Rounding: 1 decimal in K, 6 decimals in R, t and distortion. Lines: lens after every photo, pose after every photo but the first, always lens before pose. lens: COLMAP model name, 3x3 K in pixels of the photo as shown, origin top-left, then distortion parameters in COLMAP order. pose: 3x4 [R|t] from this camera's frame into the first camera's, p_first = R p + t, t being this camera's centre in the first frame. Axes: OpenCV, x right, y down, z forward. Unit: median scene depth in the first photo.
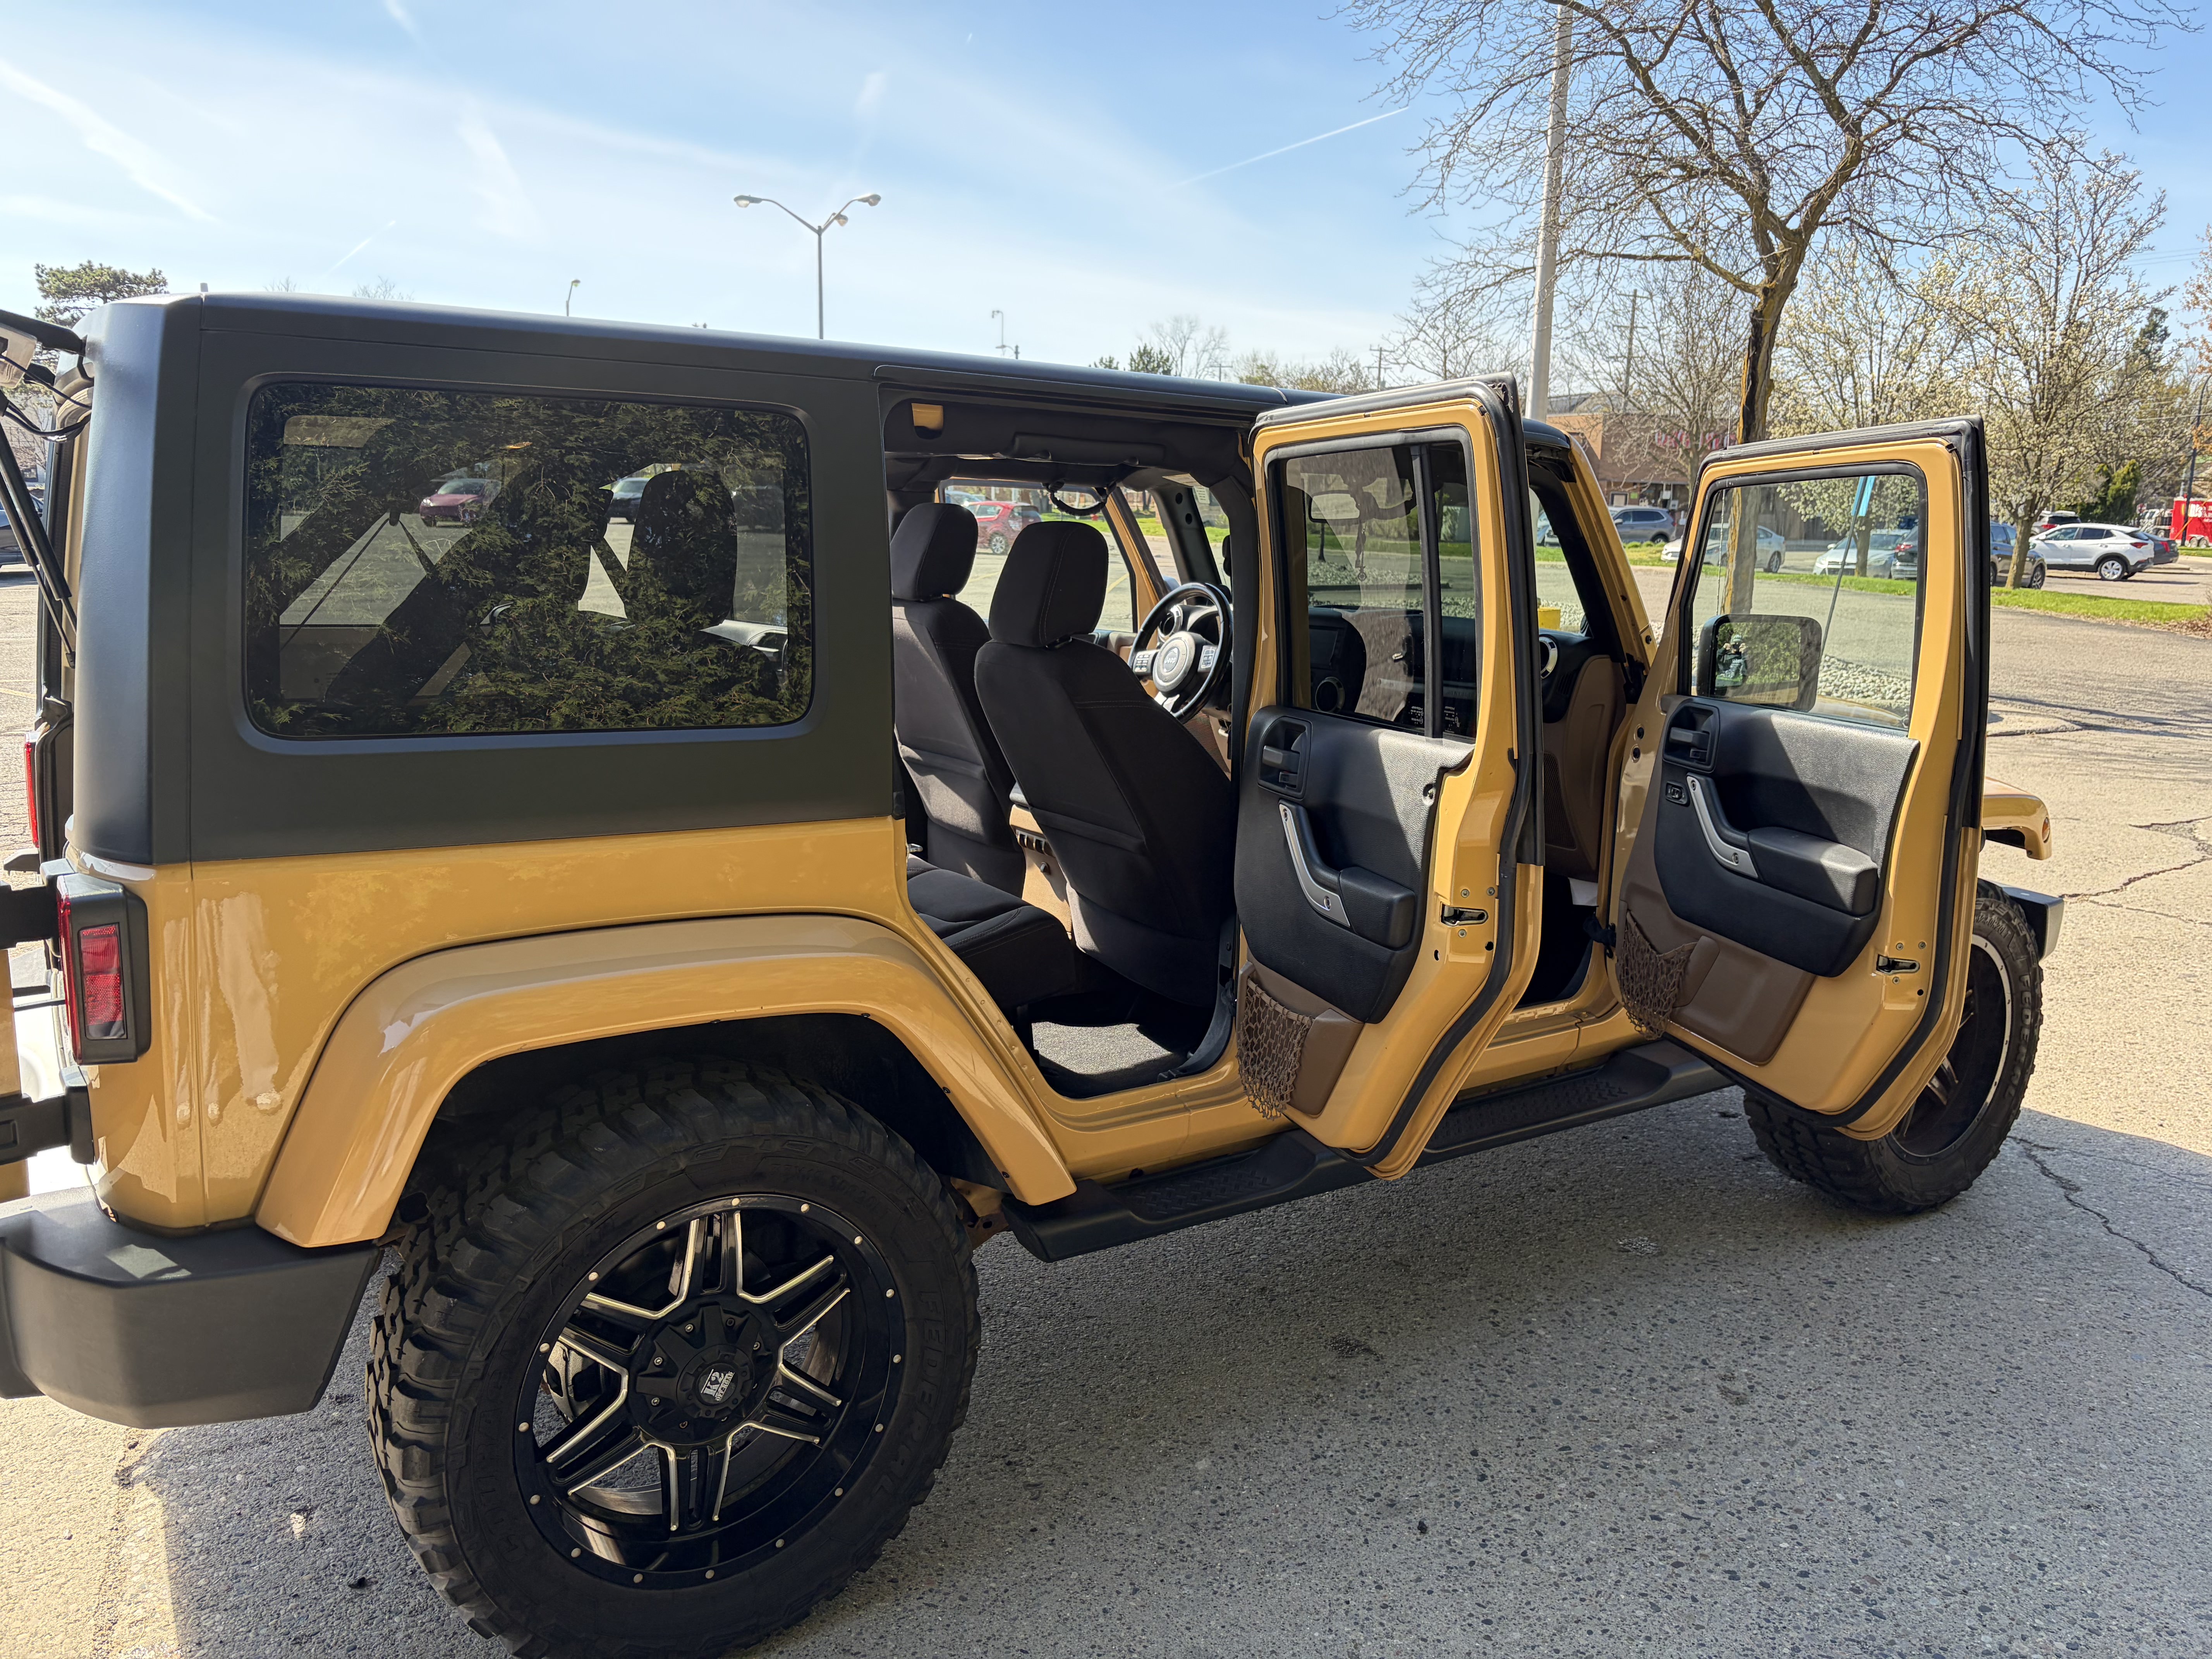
lens RADIAL K [[1665.4, 0, 1094.2], [0, 1665.4, 826.3], [0, 0, 1]] dist [0.024871, -0.013898]
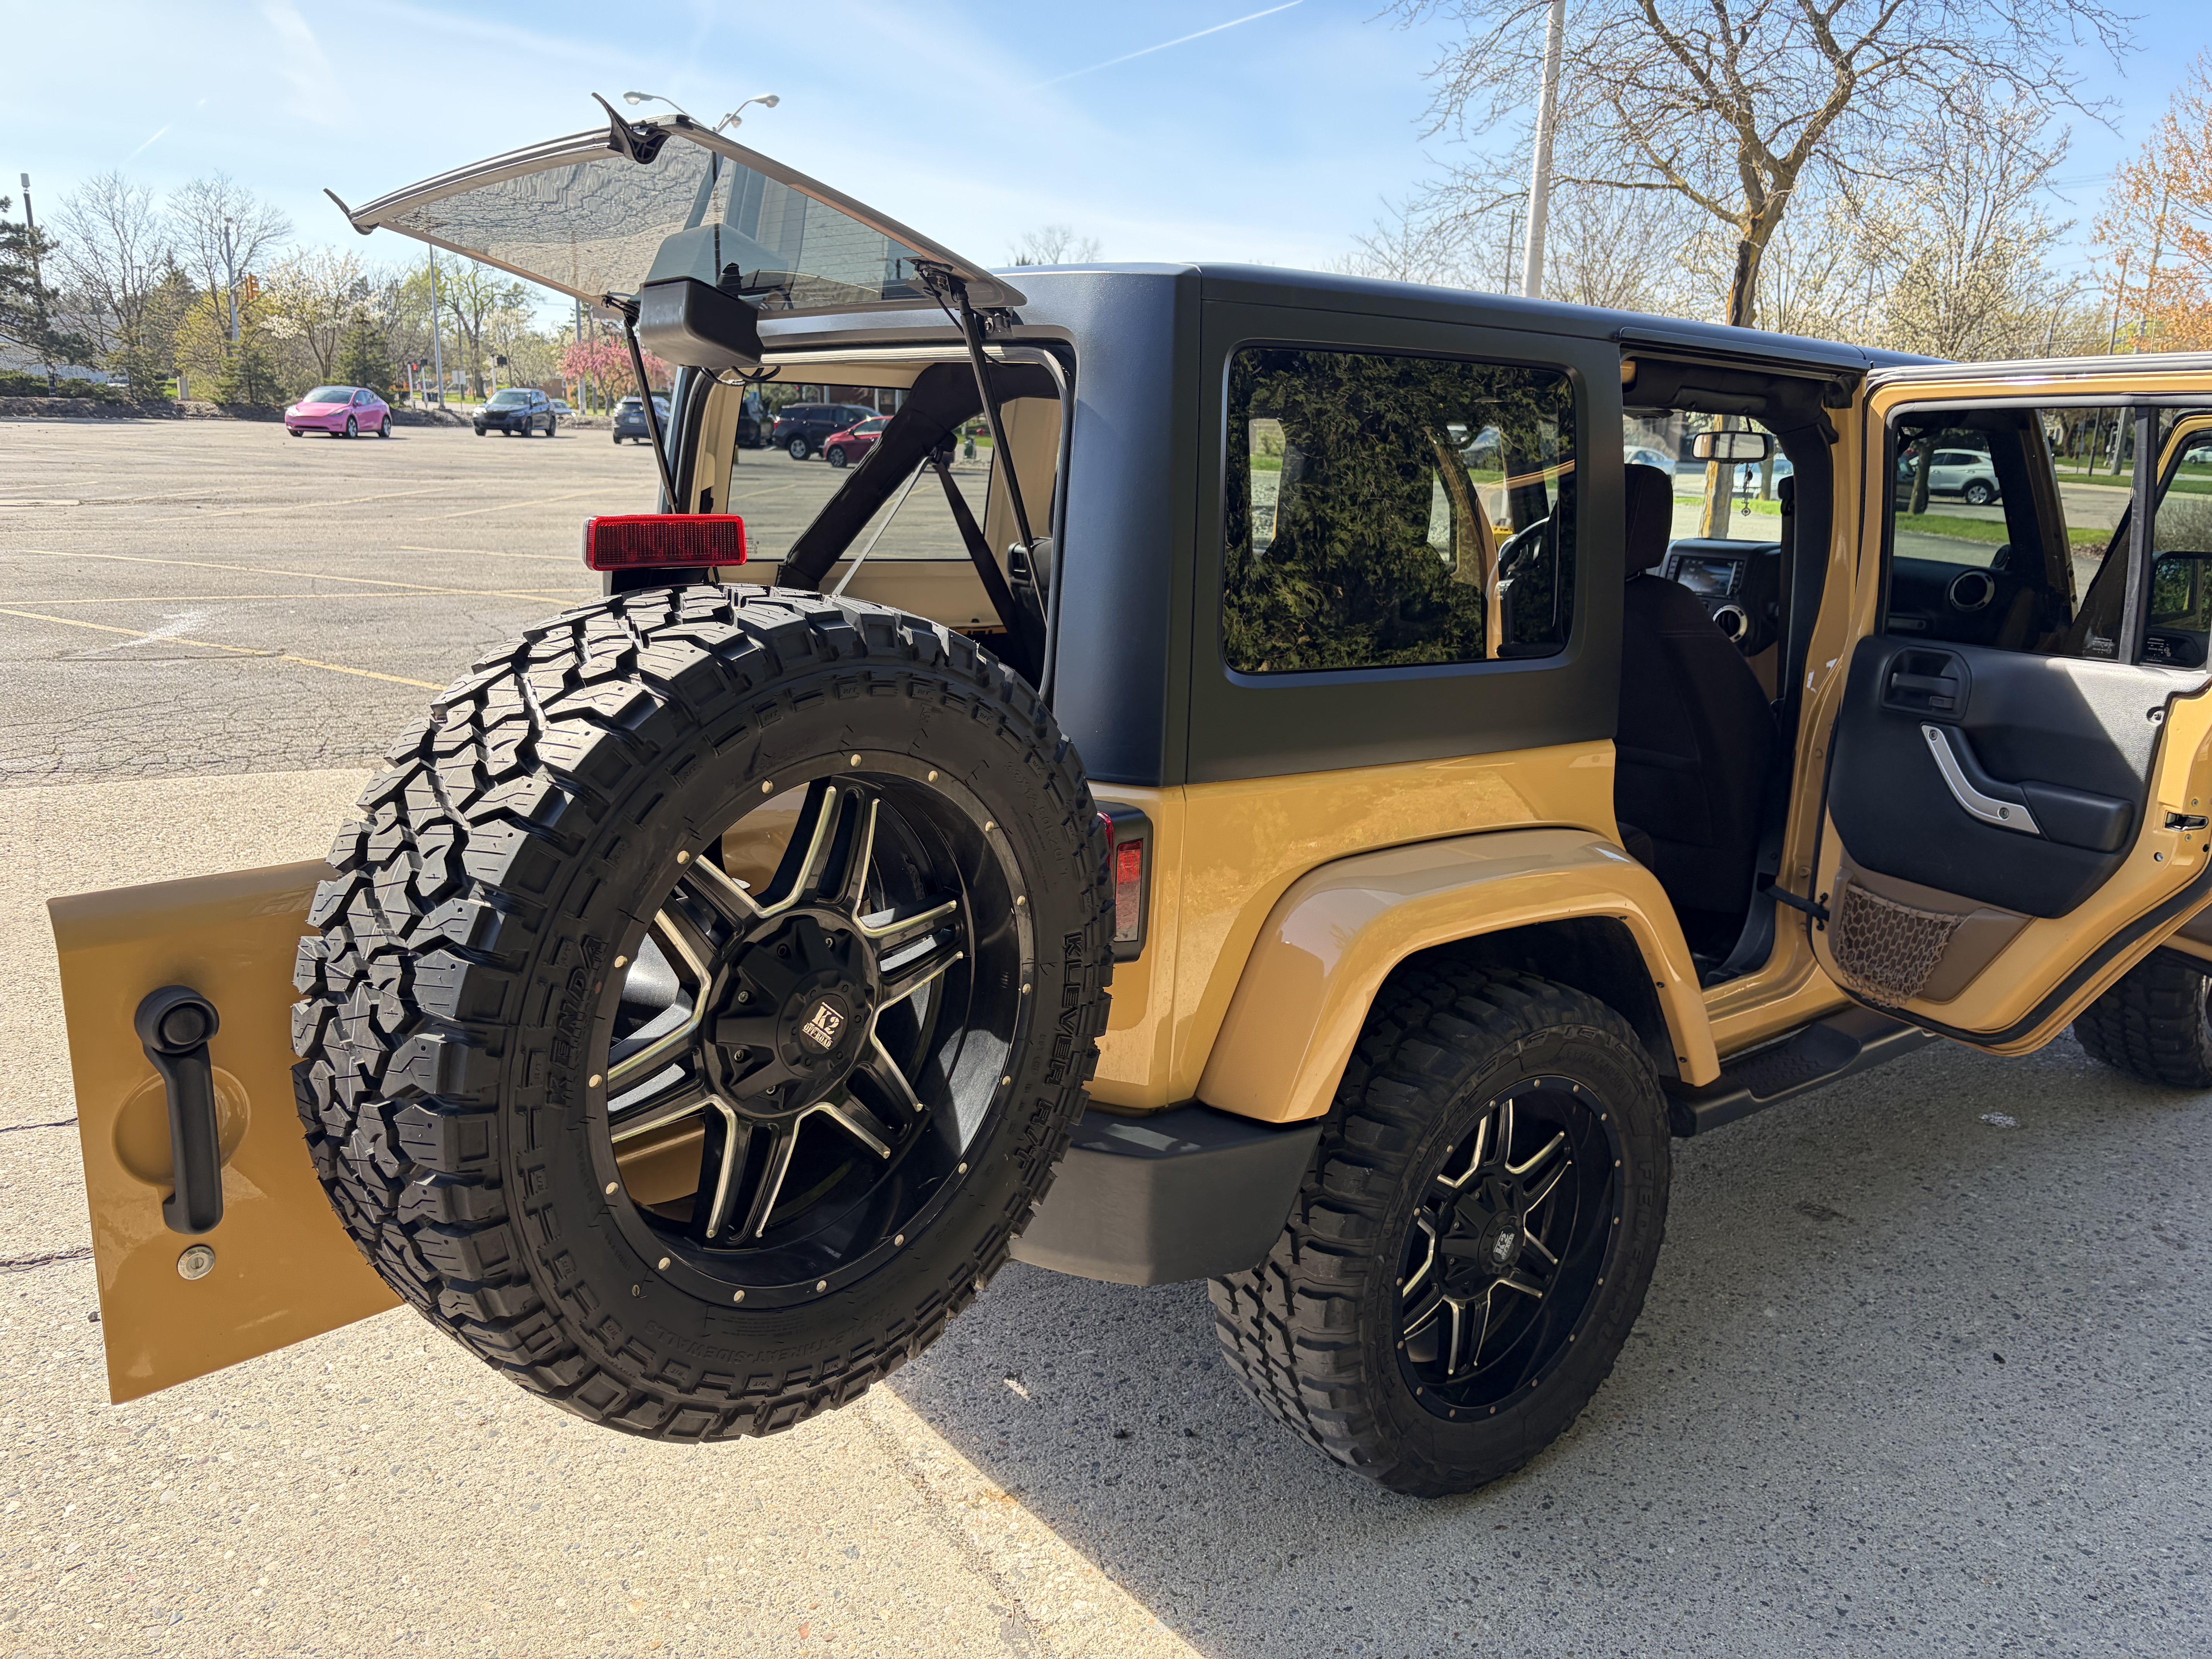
lens RADIAL K [[1665.4, 0, 1118.7], [0, 1665.4, 830.0], [0, 0, 1]] dist [0.024871, -0.013898]
pose [[0.996561, -0.010848, 0.082146, -0.364656], [0.006752, 0.998728, 0.049970, -0.002147], [-0.082584, -0.049244, 0.995367, -0.055458]]
